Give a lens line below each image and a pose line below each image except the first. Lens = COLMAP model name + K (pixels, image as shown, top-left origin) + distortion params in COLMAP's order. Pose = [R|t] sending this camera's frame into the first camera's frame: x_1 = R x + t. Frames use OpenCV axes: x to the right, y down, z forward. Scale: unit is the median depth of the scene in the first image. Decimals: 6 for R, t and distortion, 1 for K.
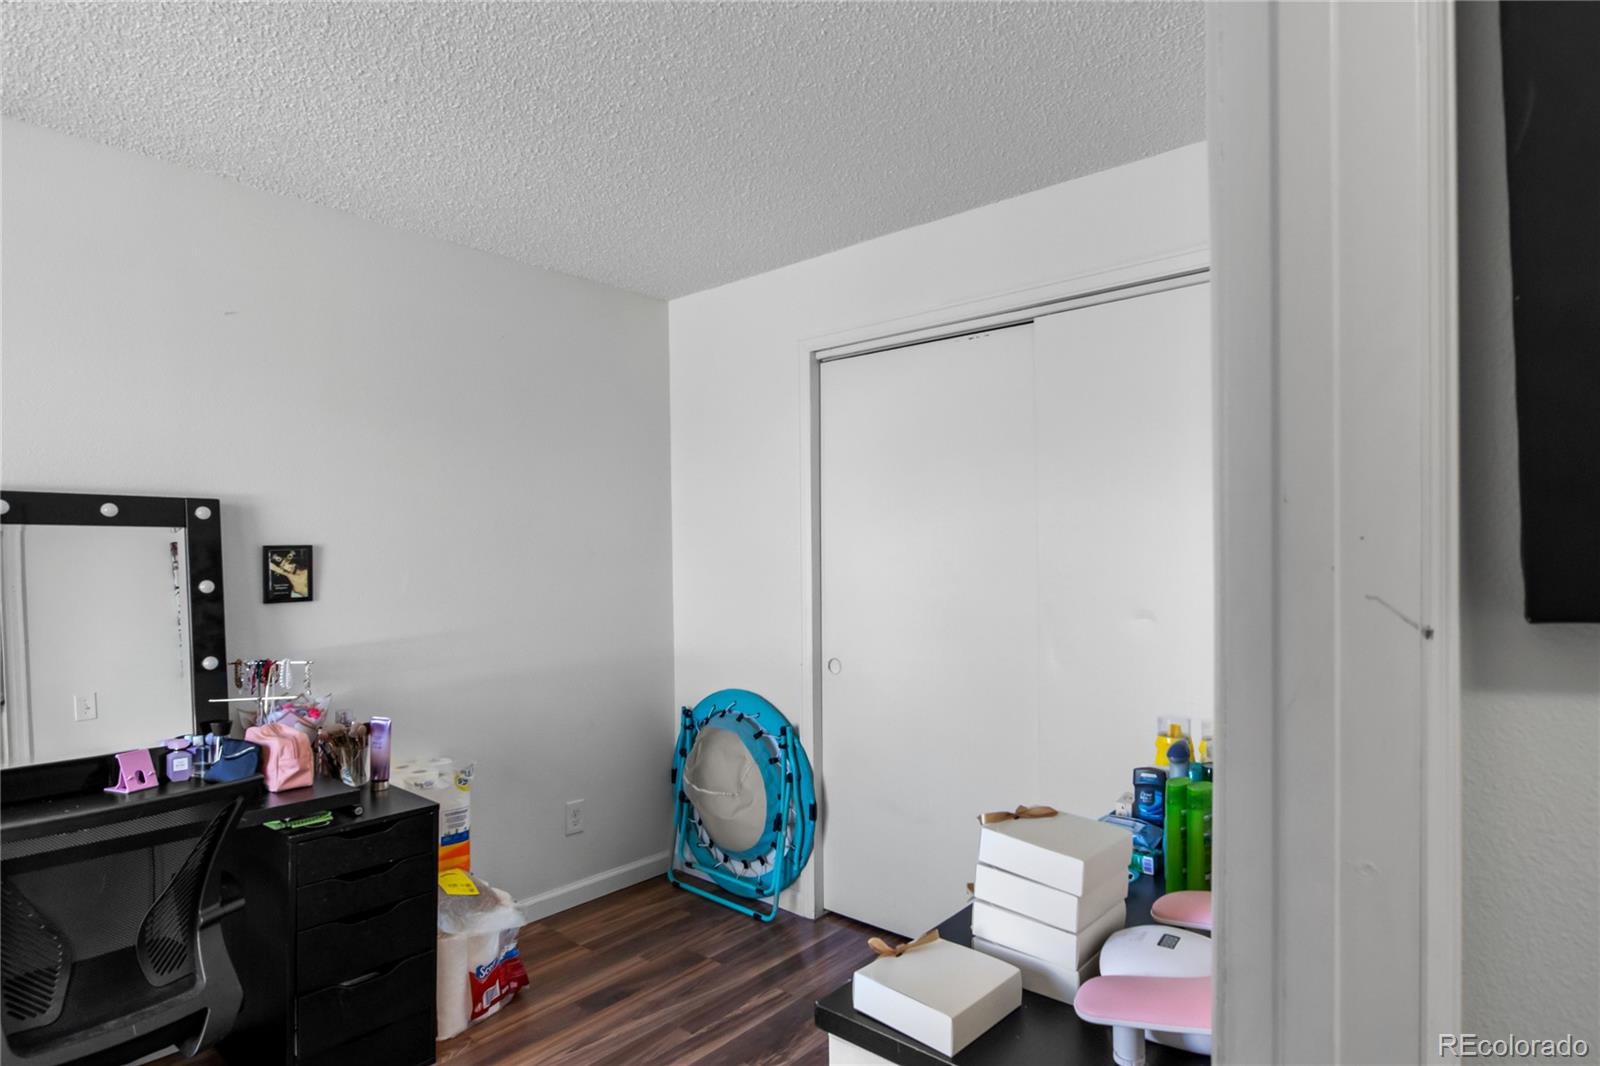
lens RADIAL K [[873.9, 0, 804.2], [0, 873.9, 572.2], [0, 0, 1]] dist [0.001494, -0.000318]
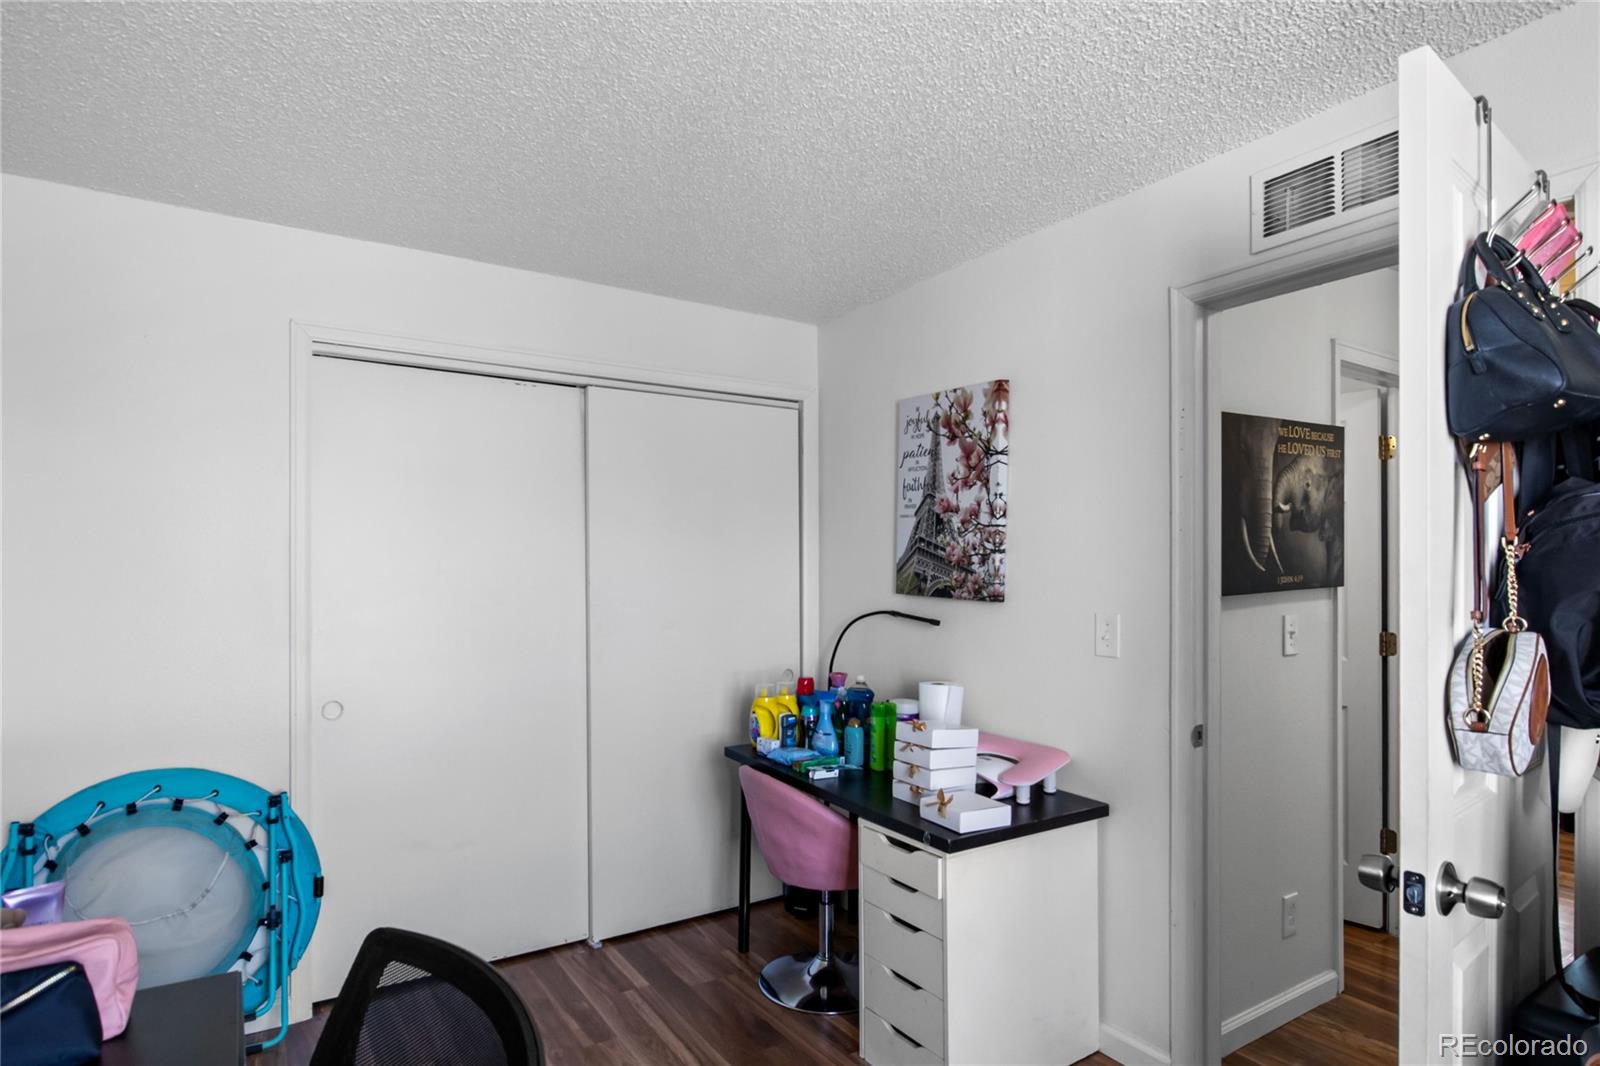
lens RADIAL K [[873.9, 0, 804.2], [0, 873.9, 572.2], [0, 0, 1]] dist [0.001494, -0.000318]
pose [[0.285683, 0.006634, 0.958301, -0.648874], [0.021960, 0.999668, -0.013467, -0.007017], [-0.958073, 0.024892, 0.285442, 0.298188]]
